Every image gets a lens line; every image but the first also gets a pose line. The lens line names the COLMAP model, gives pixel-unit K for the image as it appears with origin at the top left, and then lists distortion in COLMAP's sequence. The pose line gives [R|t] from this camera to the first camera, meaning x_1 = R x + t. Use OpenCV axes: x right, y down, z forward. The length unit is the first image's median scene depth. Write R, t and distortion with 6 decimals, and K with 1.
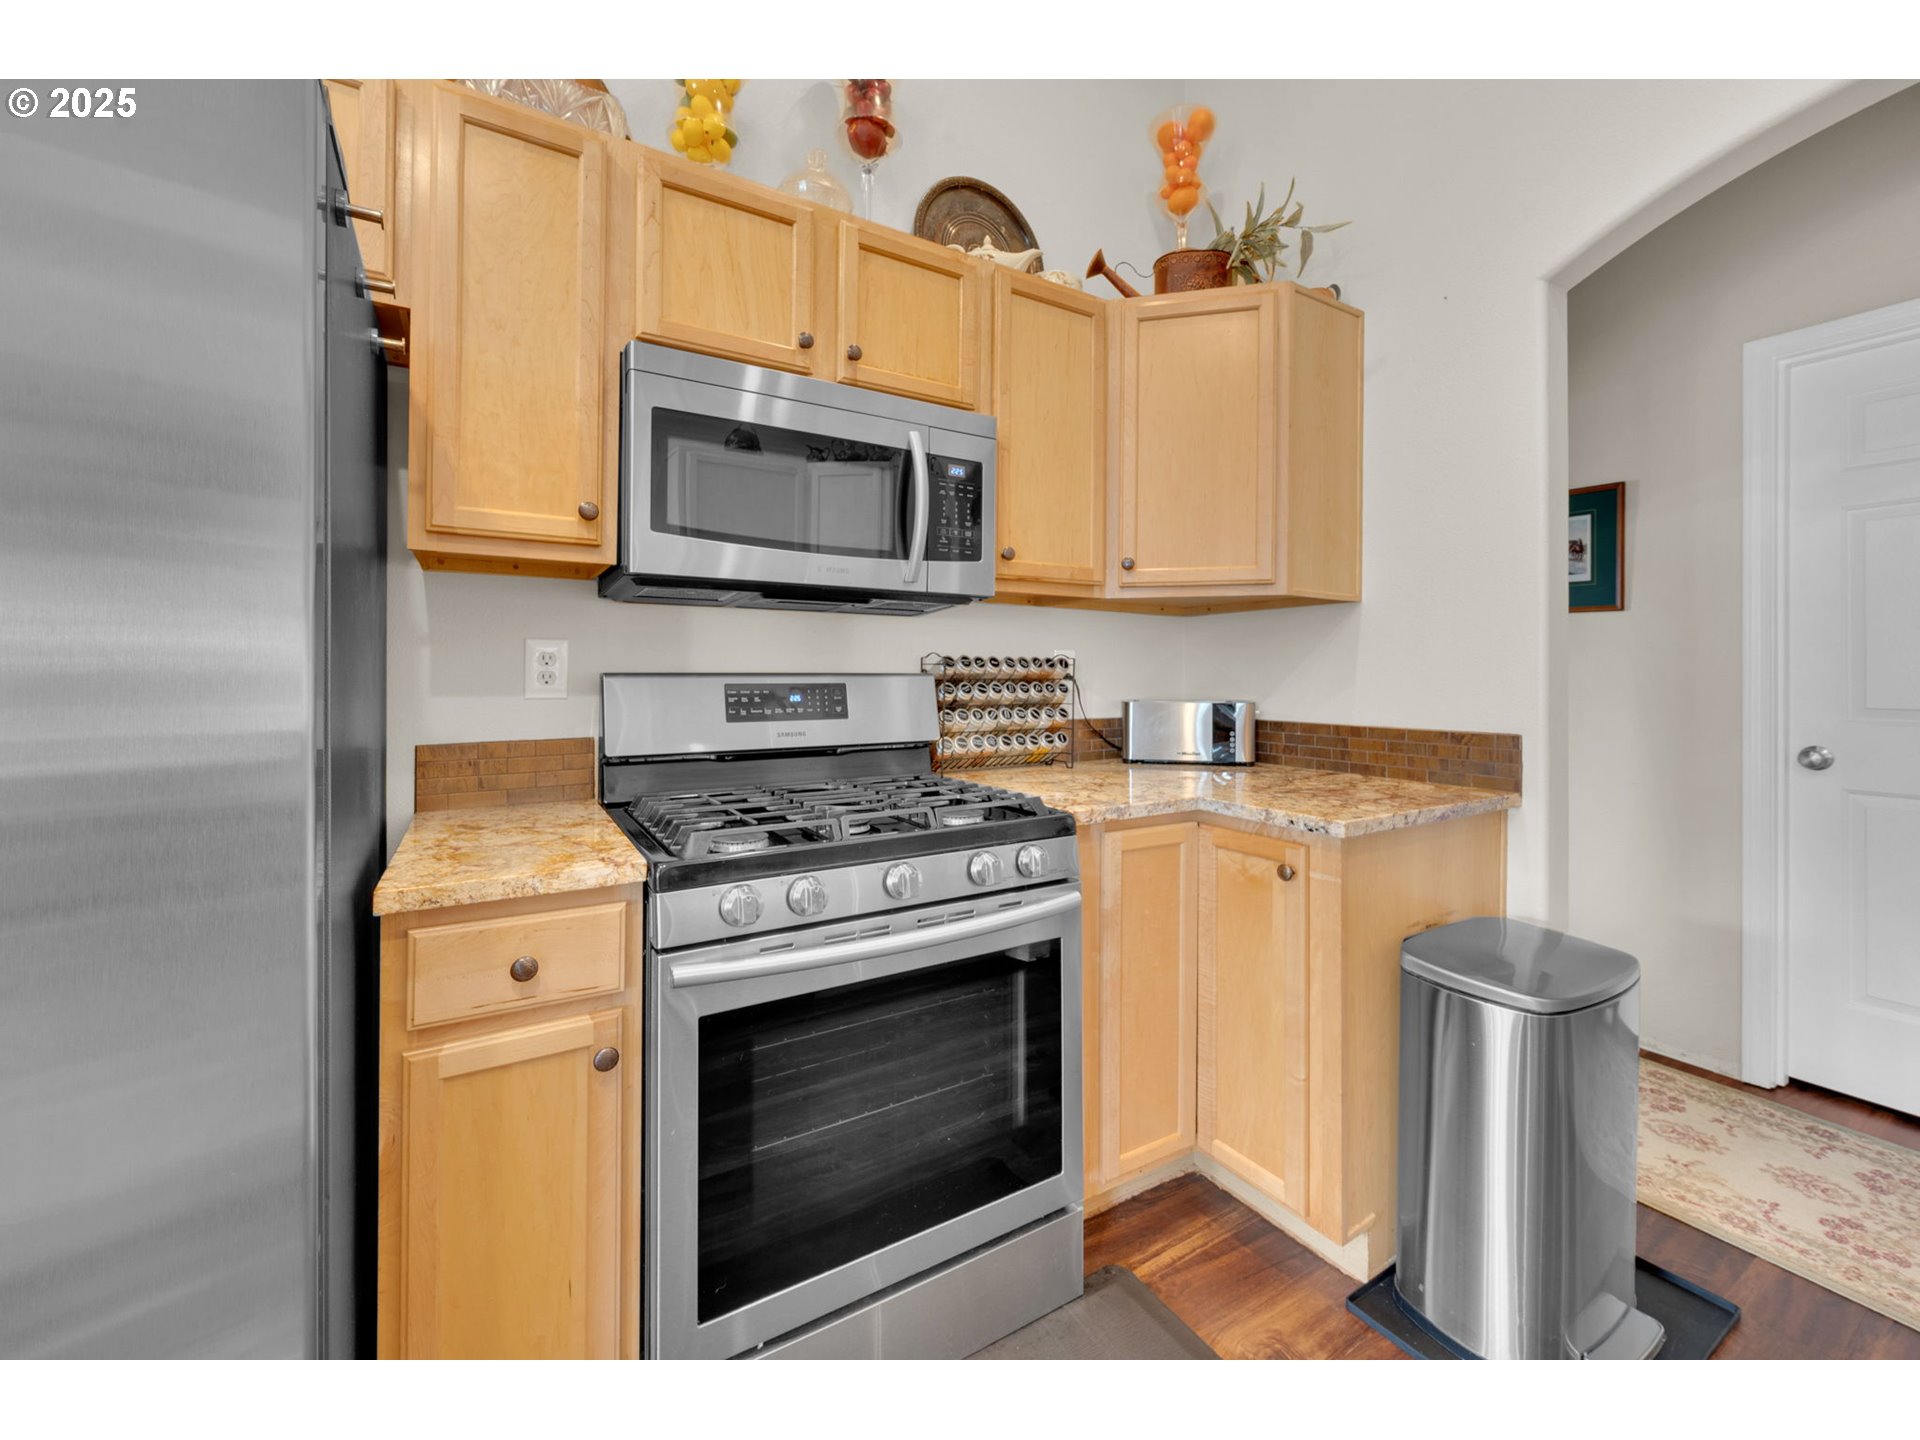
lens RADIAL K [[774.7, 0, 958.6], [0, 774.7, 668.8], [0, 0, 1]] dist [0.000263, 0.000087]
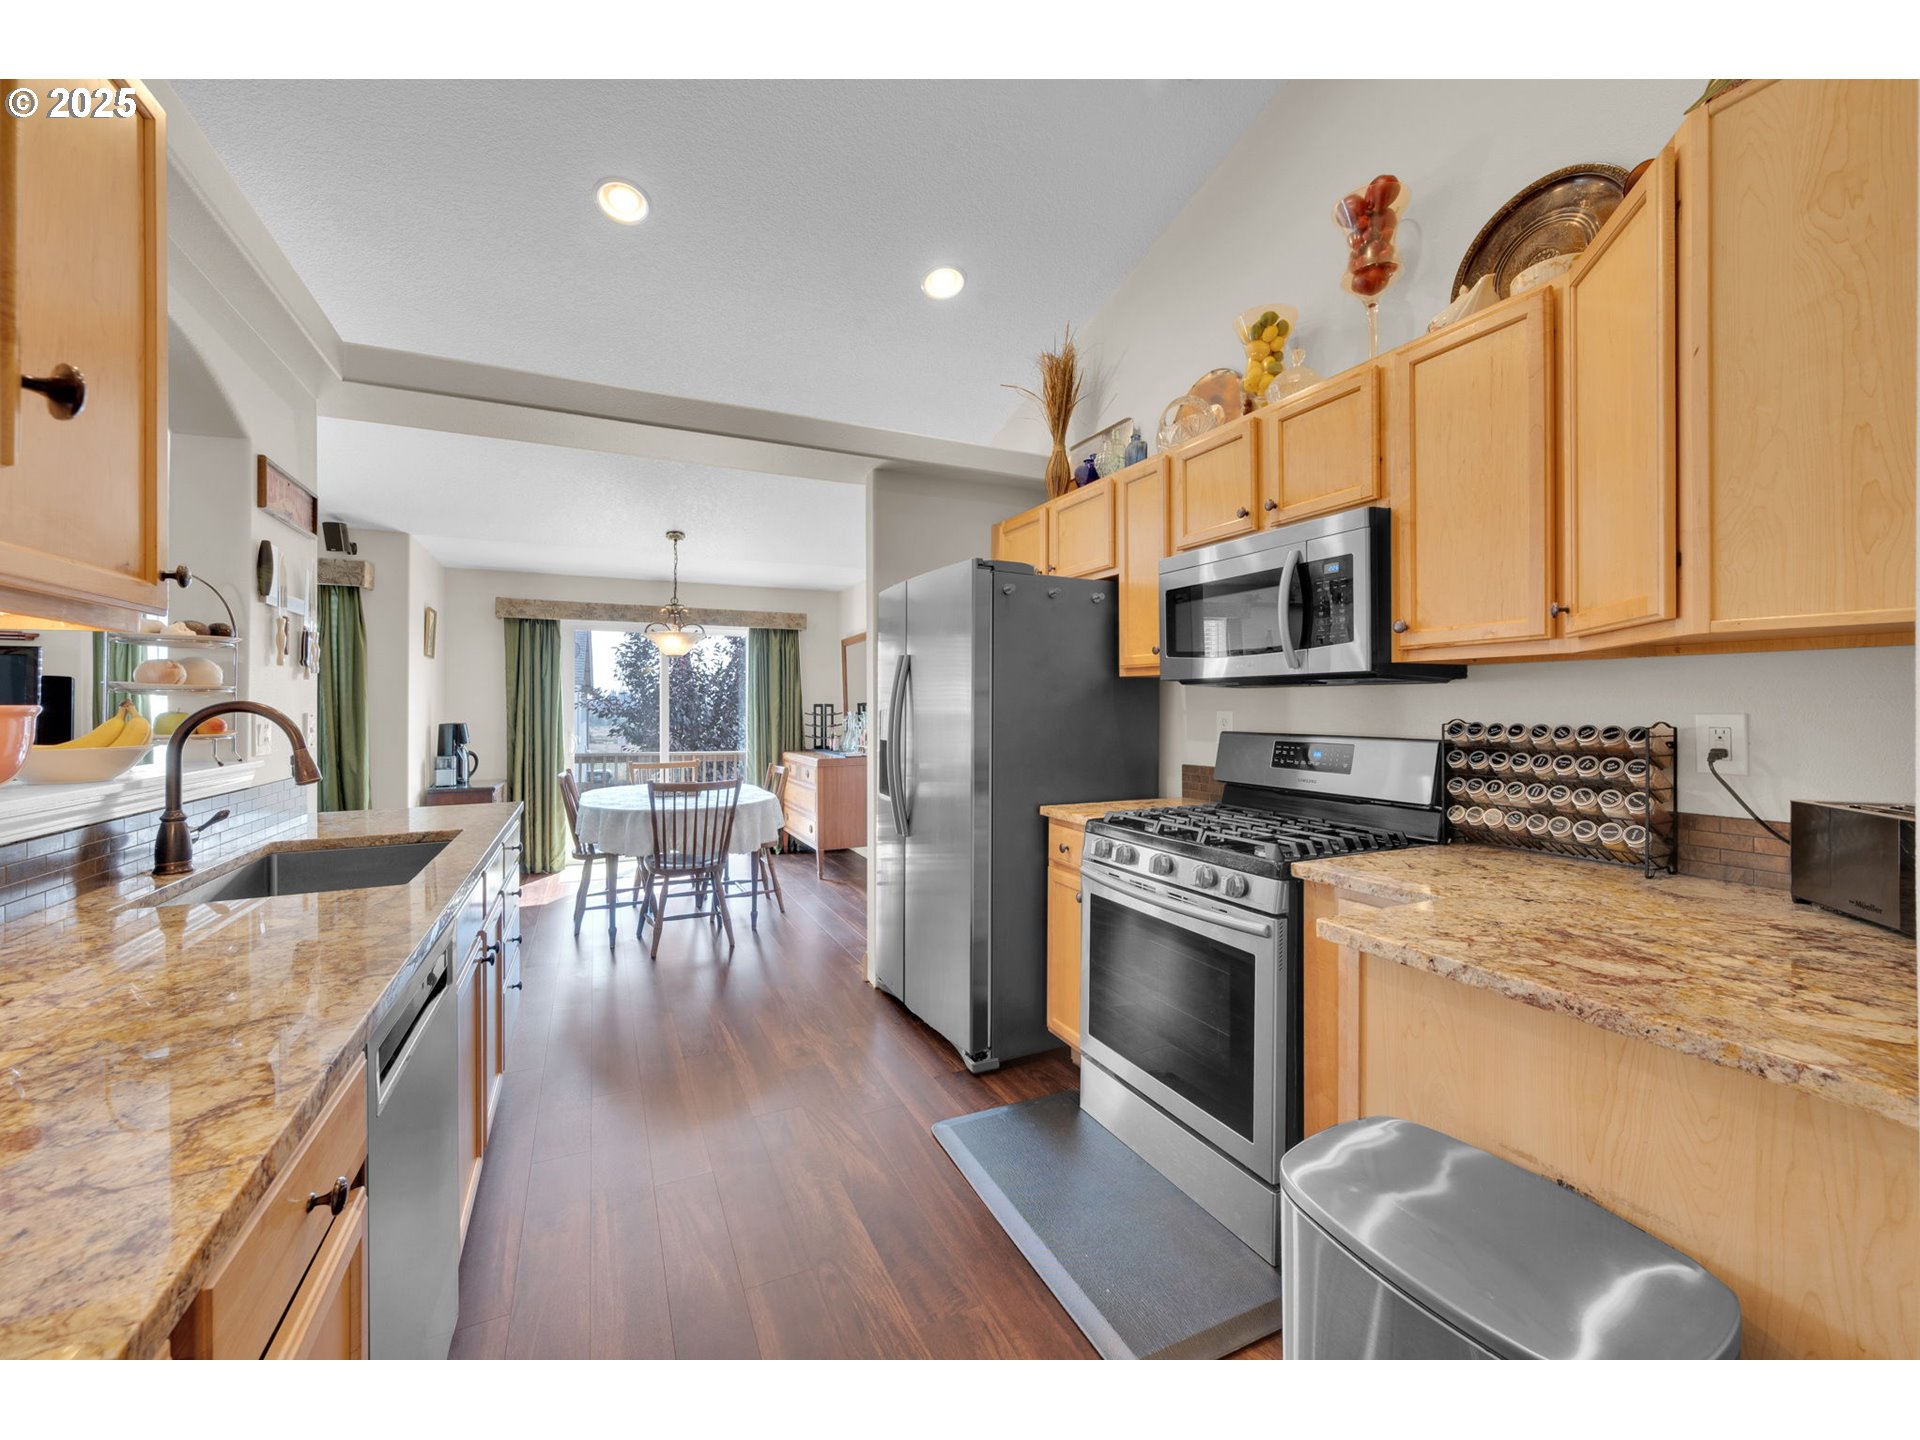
lens RADIAL K [[761.4, 0, 964.6], [0, 761.4, 703.6], [0, 0, 1]] dist [-0.002494, 0.000069]
pose [[-0.093826, -0.004854, -0.995577, 1.160084], [0.007859, 0.999953, -0.005616, -0.046815], [0.995558, -0.008351, -0.093783, 0.537293]]
